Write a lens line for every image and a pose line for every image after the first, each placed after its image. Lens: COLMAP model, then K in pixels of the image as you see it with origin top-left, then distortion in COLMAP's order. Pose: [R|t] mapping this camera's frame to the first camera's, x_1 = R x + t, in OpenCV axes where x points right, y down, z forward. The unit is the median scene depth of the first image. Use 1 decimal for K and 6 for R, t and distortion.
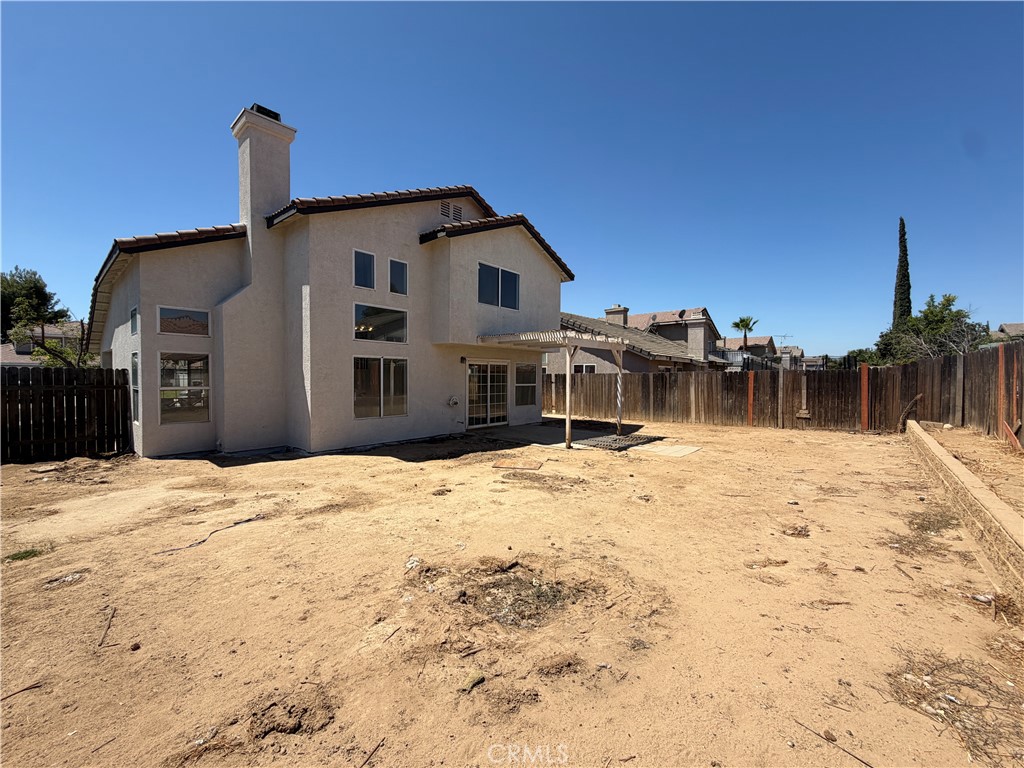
lens RADIAL K [[407.9, 0, 508.2], [0, 407.9, 382.3], [0, 0, 1]] dist [0.001015, 0.000270]
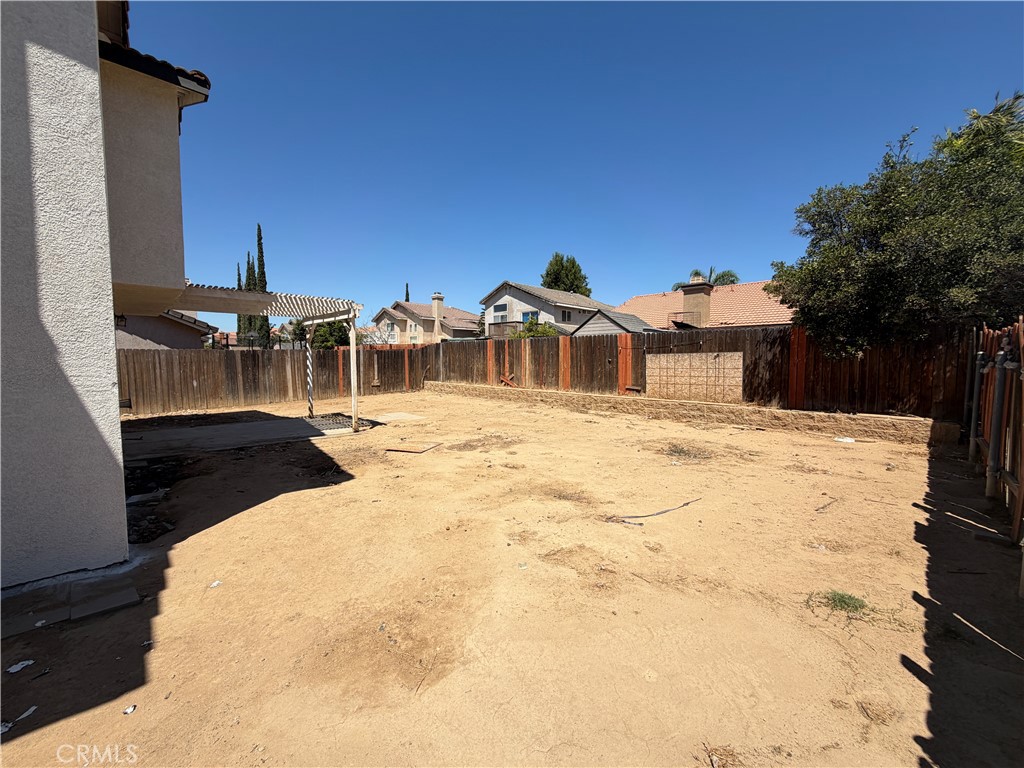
lens RADIAL K [[407.9, 0, 509.6], [0, 407.9, 384.7], [0, 0, 1]] dist [0.001015, 0.000270]
pose [[0.085754, -0.067665, 0.994016, -1.168428], [0.012633, 0.997685, 0.066825, -0.001138], [-0.996236, 0.006827, 0.086410, 0.926914]]
